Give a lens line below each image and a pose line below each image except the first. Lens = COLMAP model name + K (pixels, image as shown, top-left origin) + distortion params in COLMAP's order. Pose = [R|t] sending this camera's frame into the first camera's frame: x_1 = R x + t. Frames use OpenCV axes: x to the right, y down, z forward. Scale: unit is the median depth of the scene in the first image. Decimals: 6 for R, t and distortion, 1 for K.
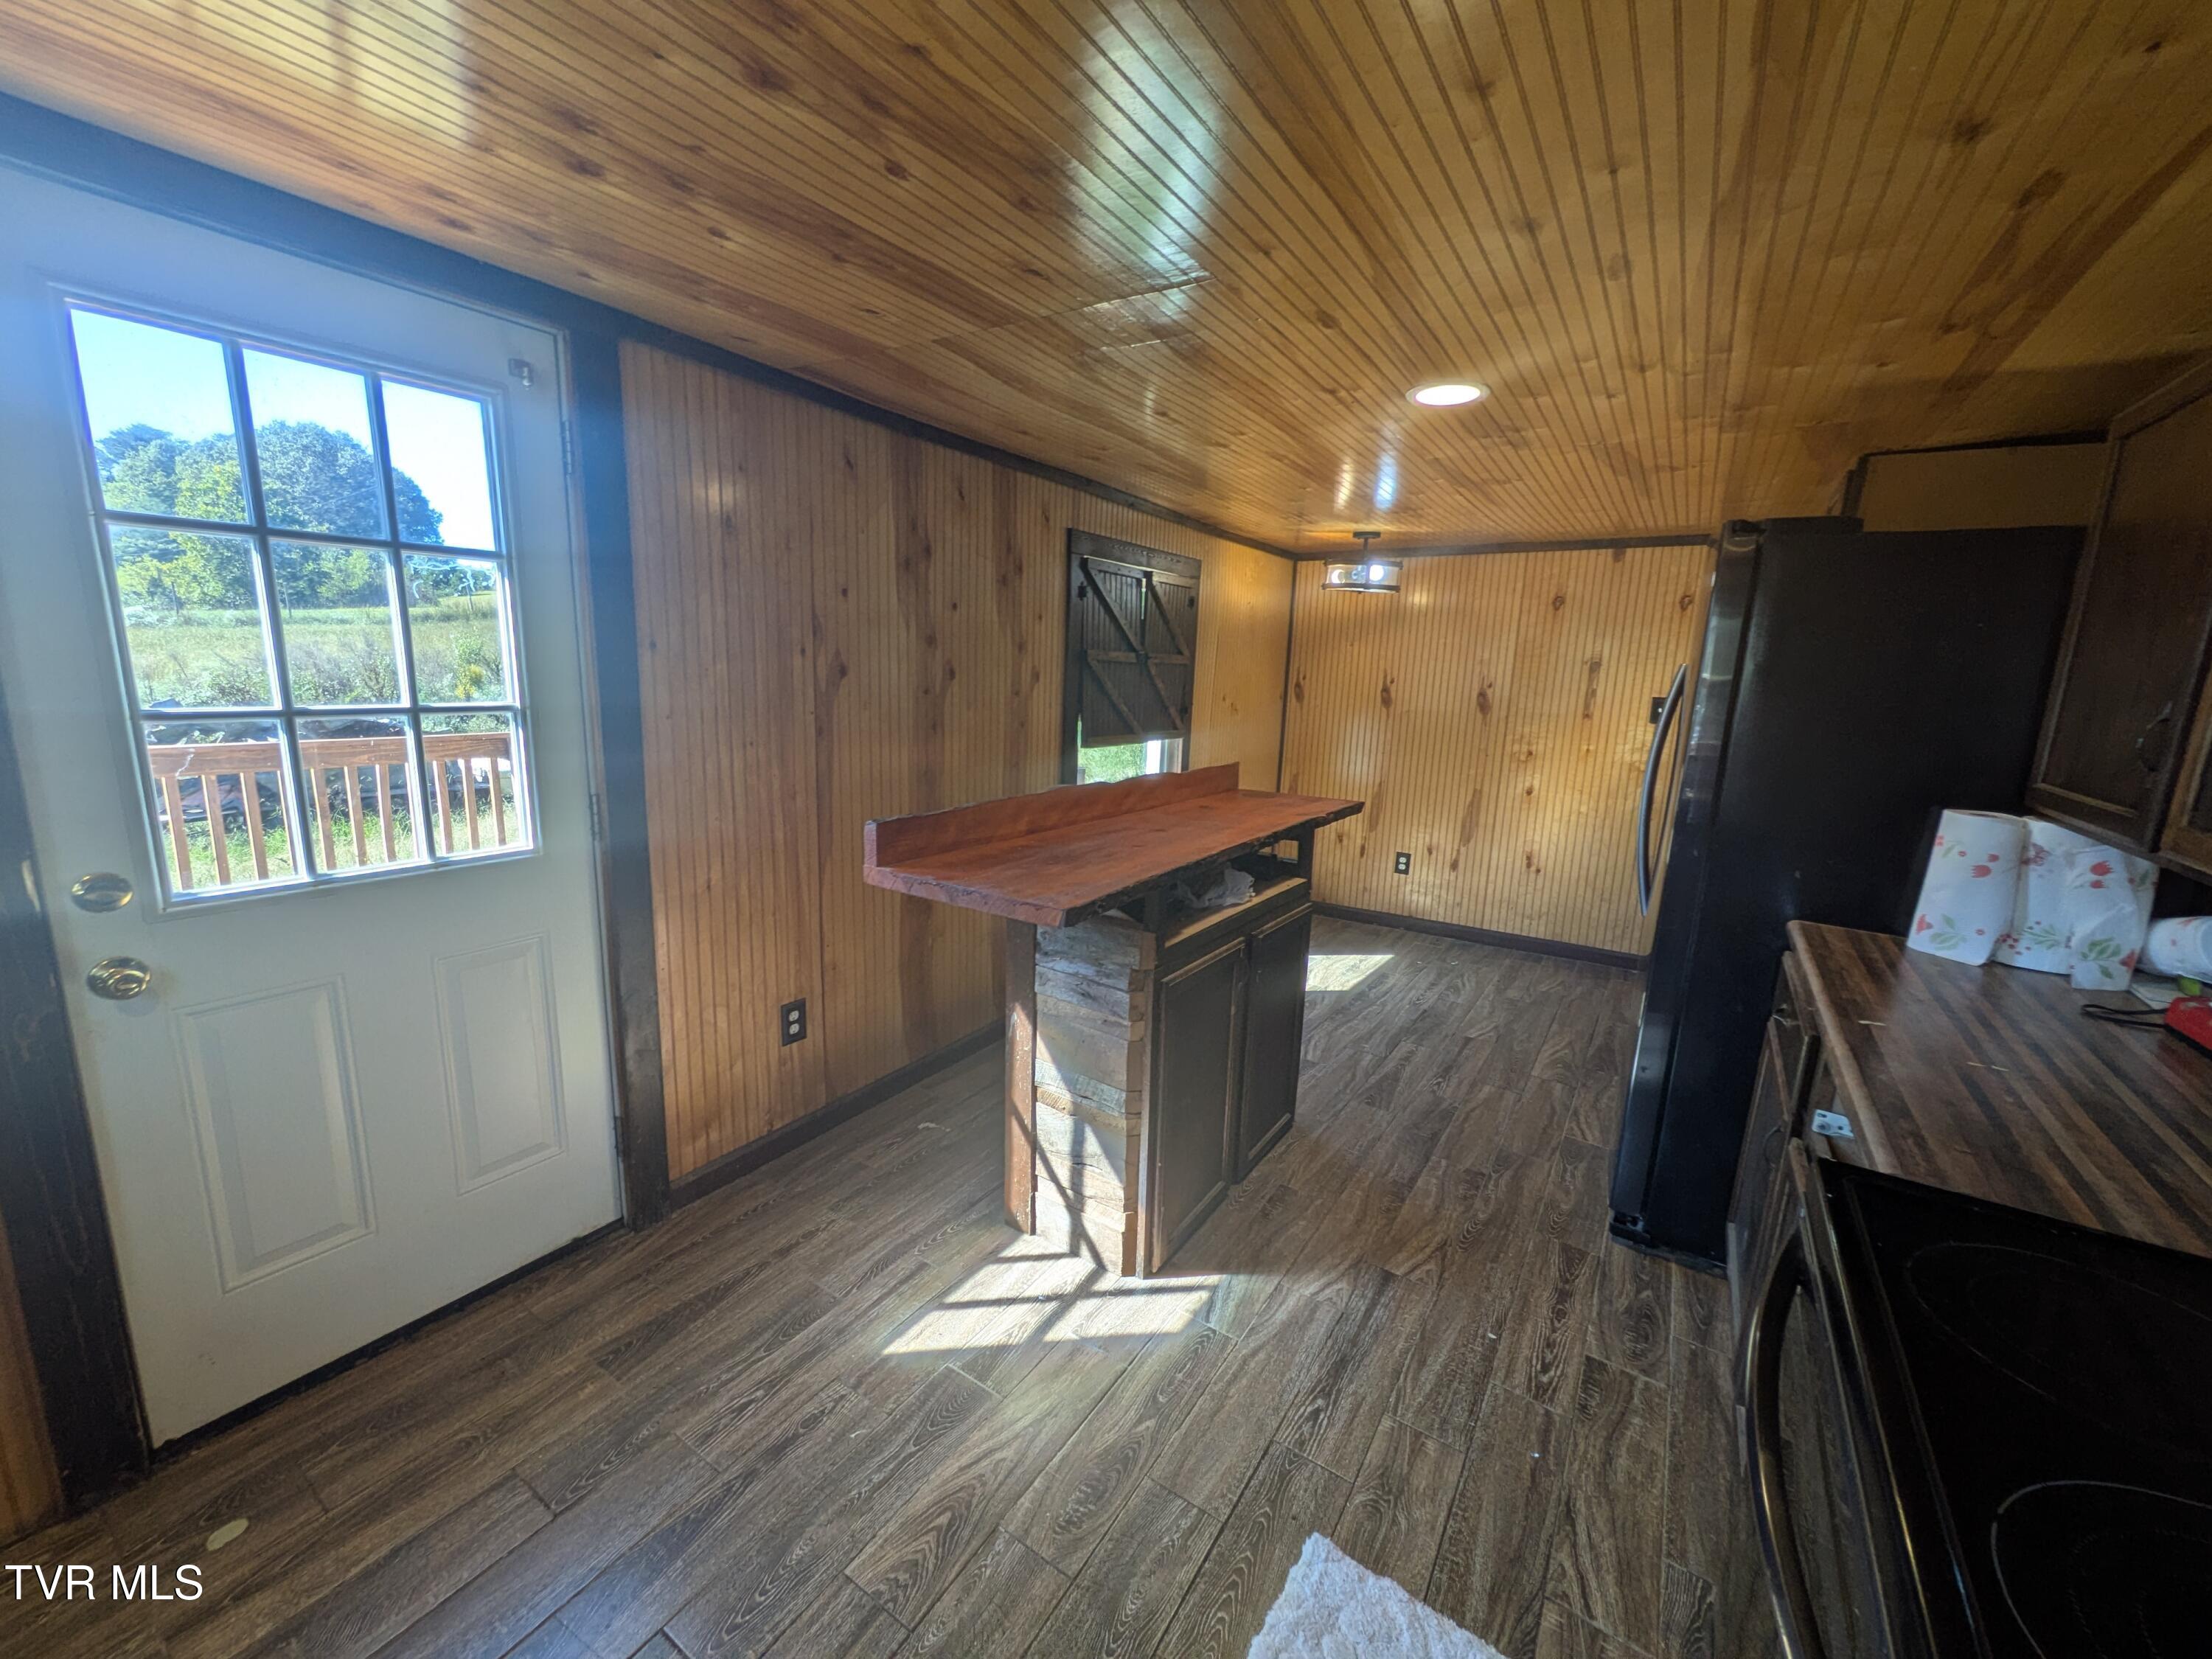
lens RADIAL K [[882.5, 0, 1109.8], [0, 882.5, 831.8], [0, 0, 1]] dist [-0.000821, -0.000058]
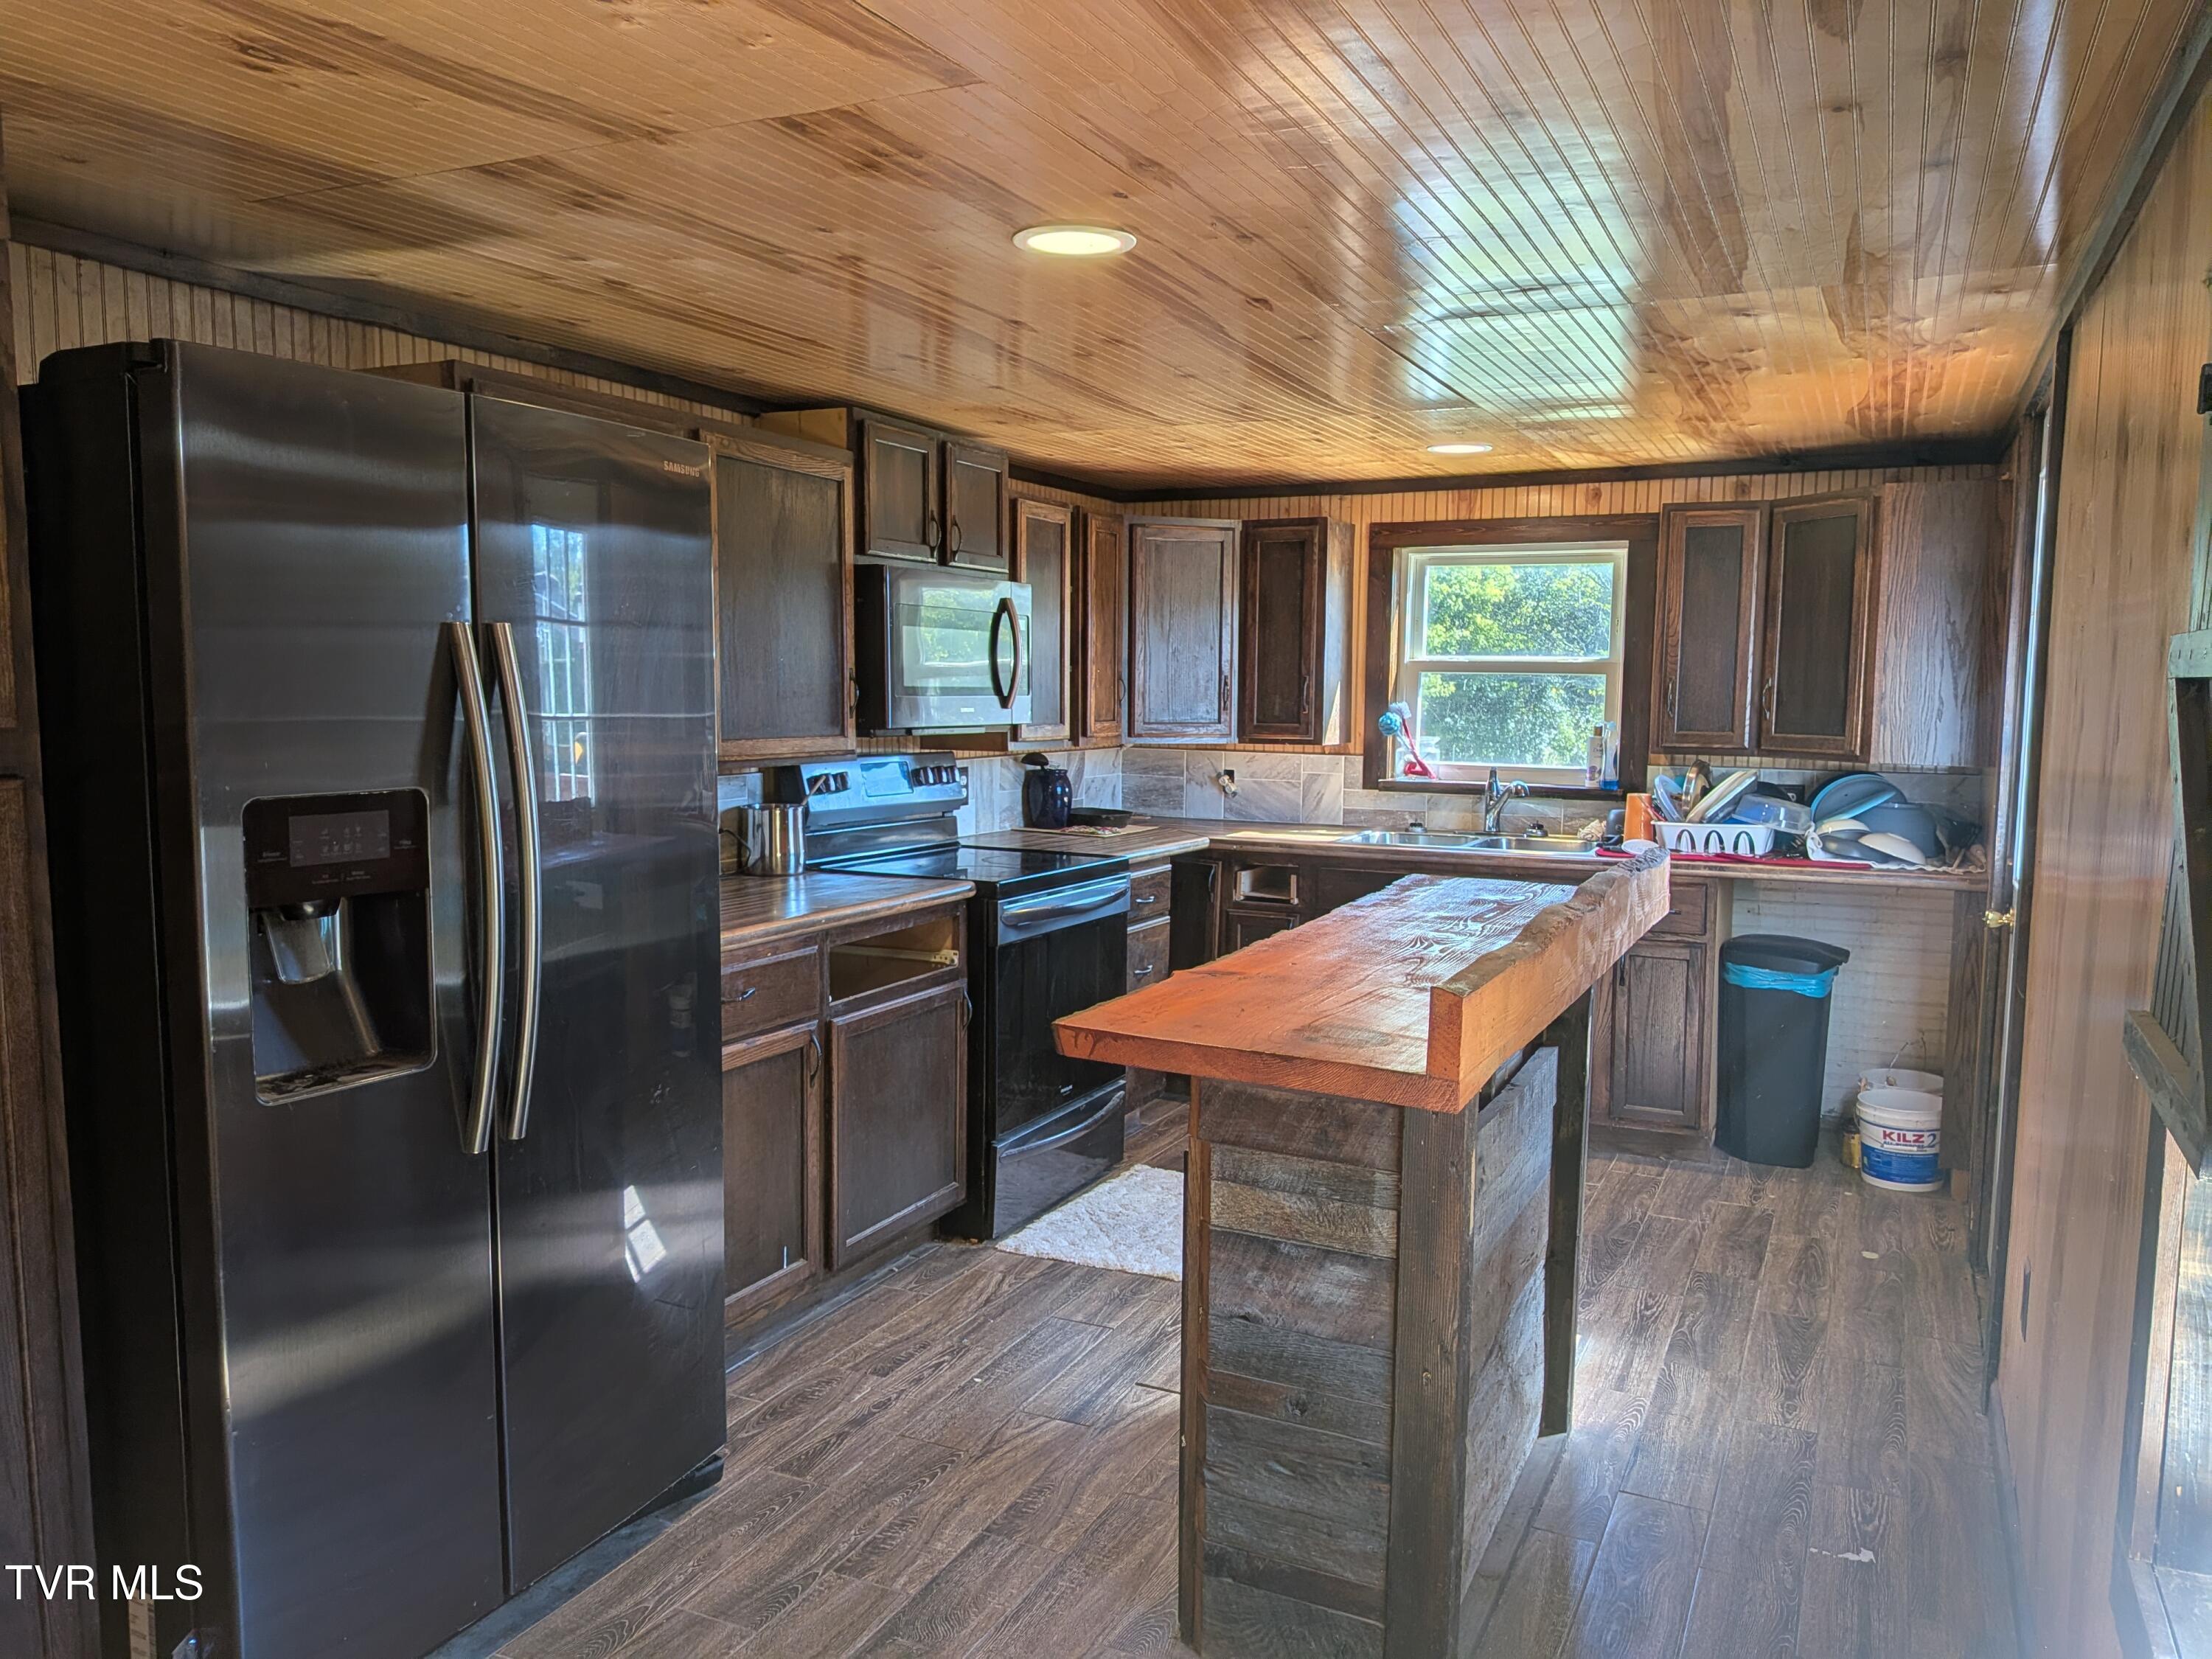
lens RADIAL K [[1567.0, 0, 1112.5], [0, 1567.0, 834.3], [0, 0, 1]] dist [0.000966, -0.008081]
pose [[-0.990557, -0.035534, -0.132419, 0.502611], [-0.072071, 0.956576, 0.282432, -0.419659], [0.116633, 0.289308, -0.950104, 2.275874]]
